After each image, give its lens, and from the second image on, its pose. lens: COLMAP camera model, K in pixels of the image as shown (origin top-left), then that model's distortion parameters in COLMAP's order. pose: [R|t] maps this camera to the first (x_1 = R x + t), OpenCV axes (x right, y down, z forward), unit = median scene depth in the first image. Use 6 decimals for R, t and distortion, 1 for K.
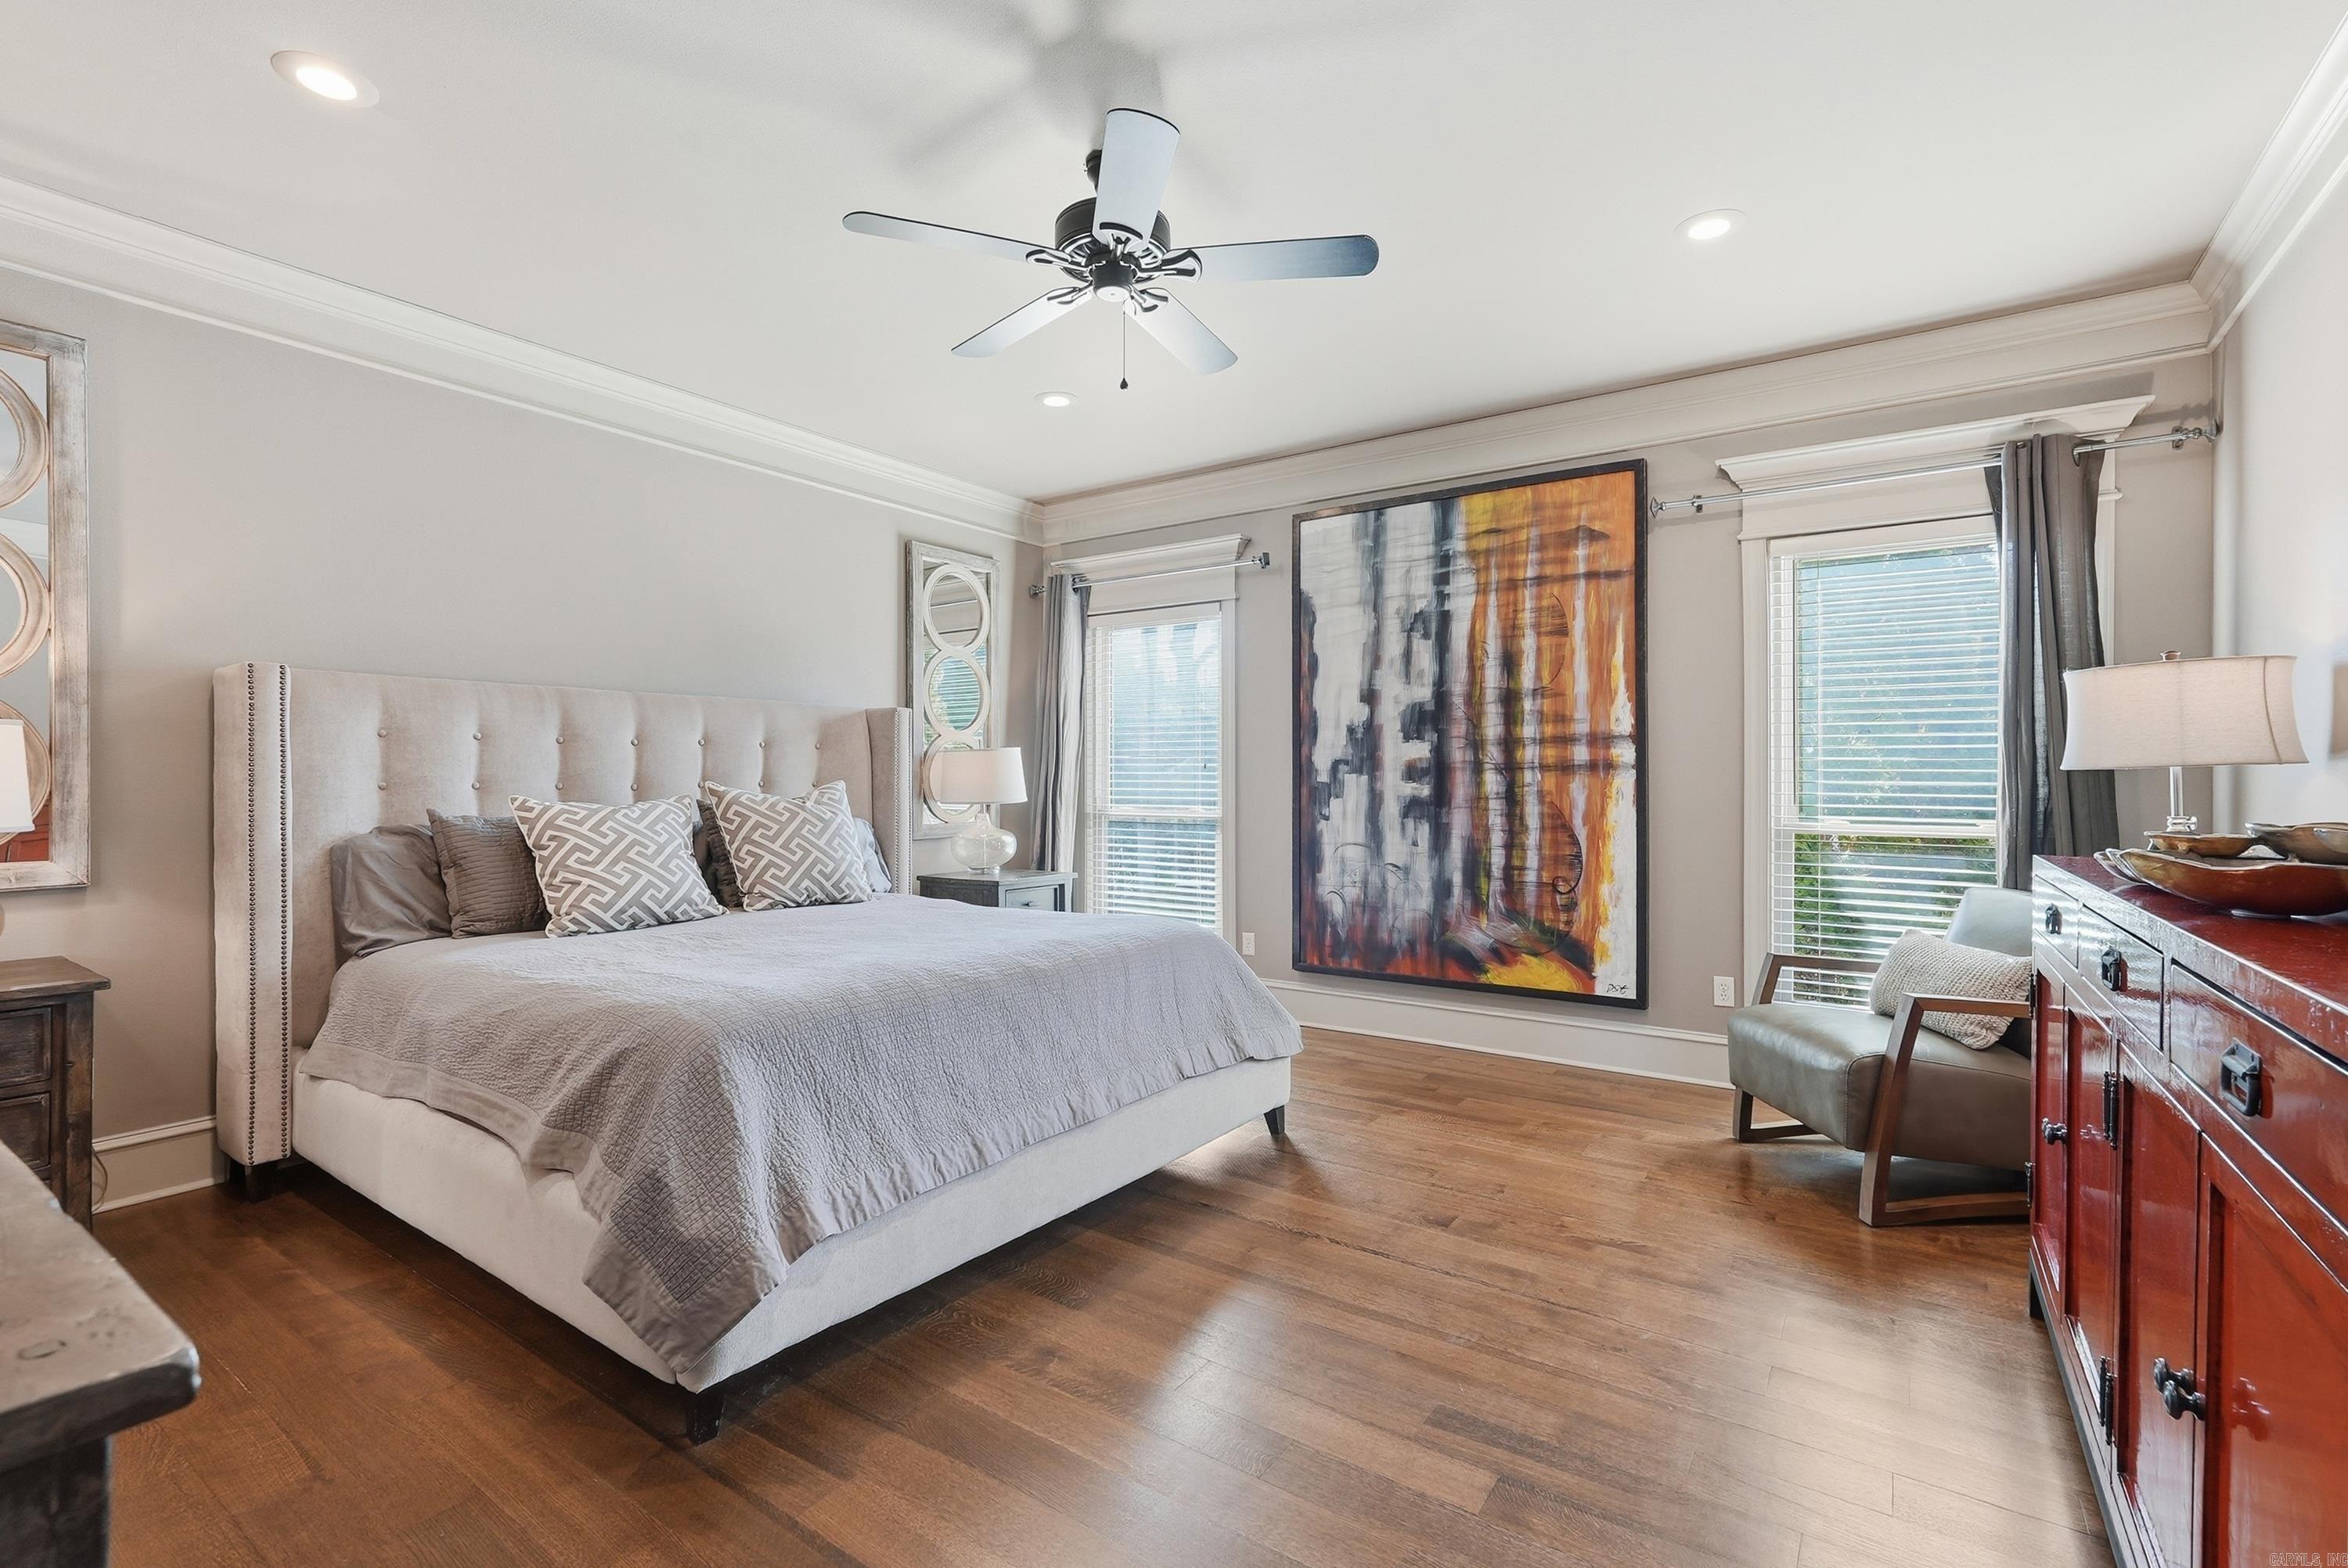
lens RADIAL K [[1052.8, 0, 1165.5], [0, 1052.8, 776.3], [0, 0, 1]] dist [-0.011121, 0.004901]
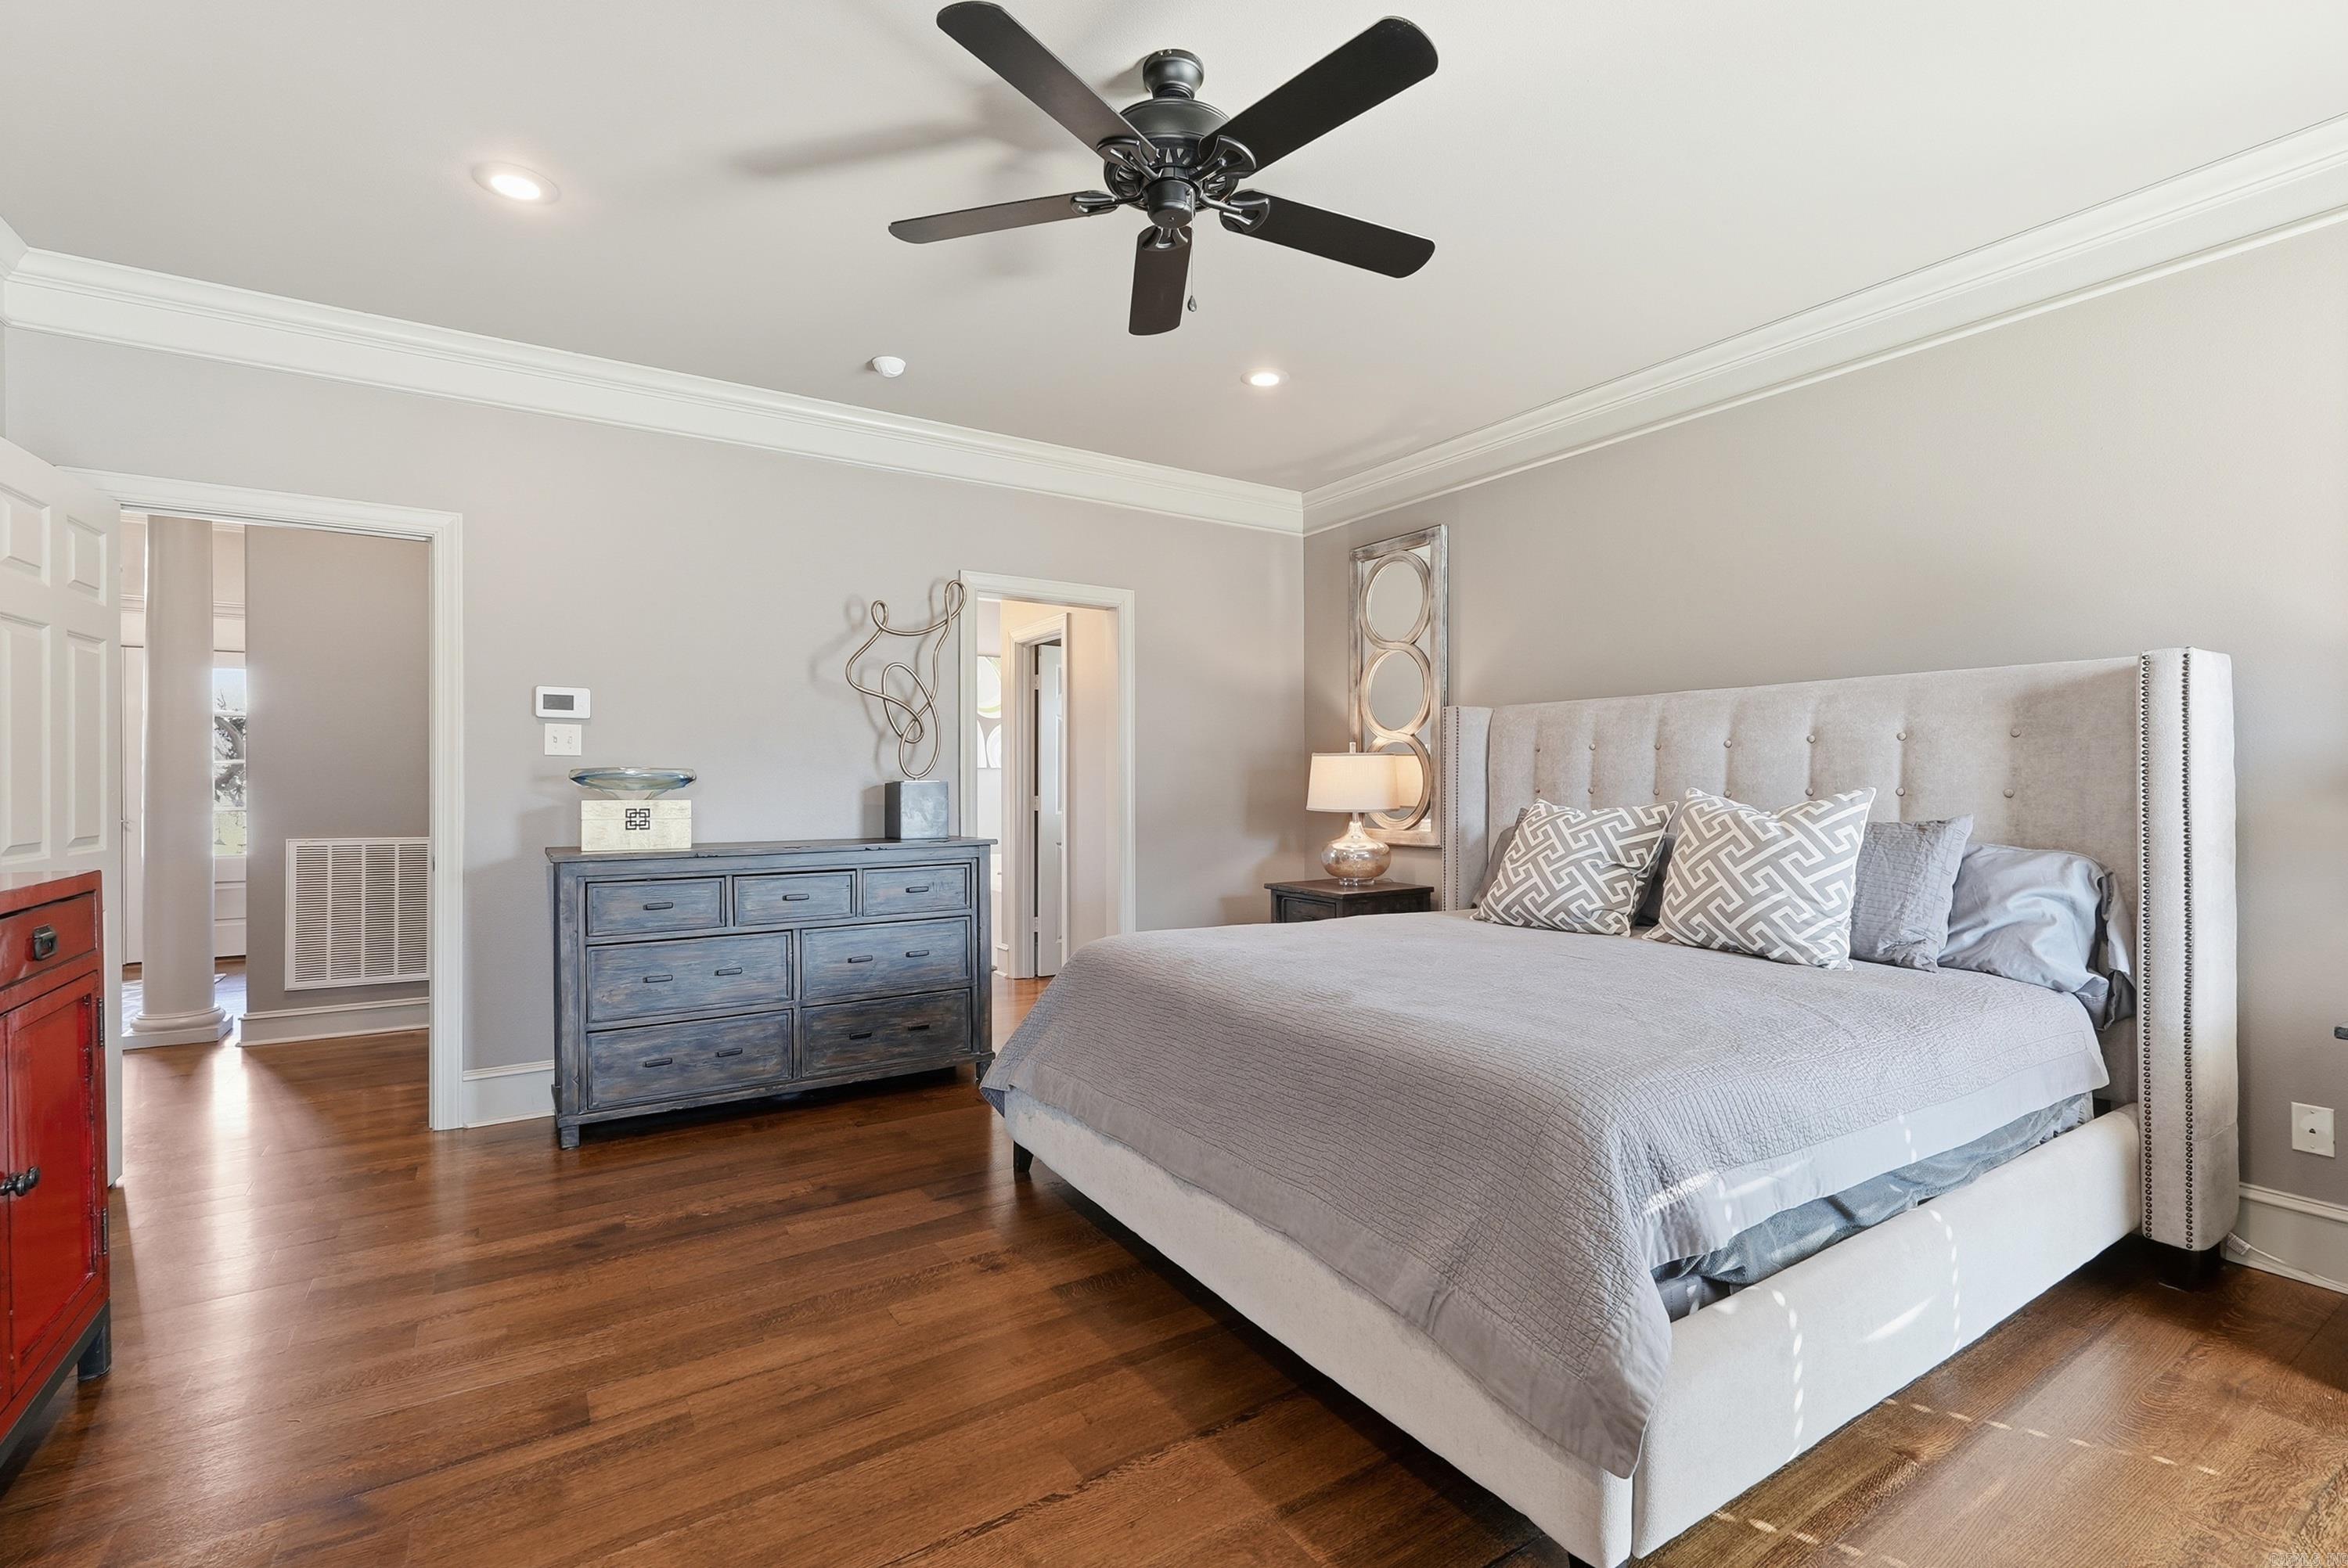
lens RADIAL K [[1052.8, 0, 1170.8], [0, 1052.8, 784.3], [0, 0, 1]] dist [-0.011121, 0.004901]
pose [[-0.381706, 0.001184, -0.924283, 0.711221], [-0.001364, 0.999997, 0.001844, 0.002554], [0.924283, 0.001965, -0.381703, 1.282691]]
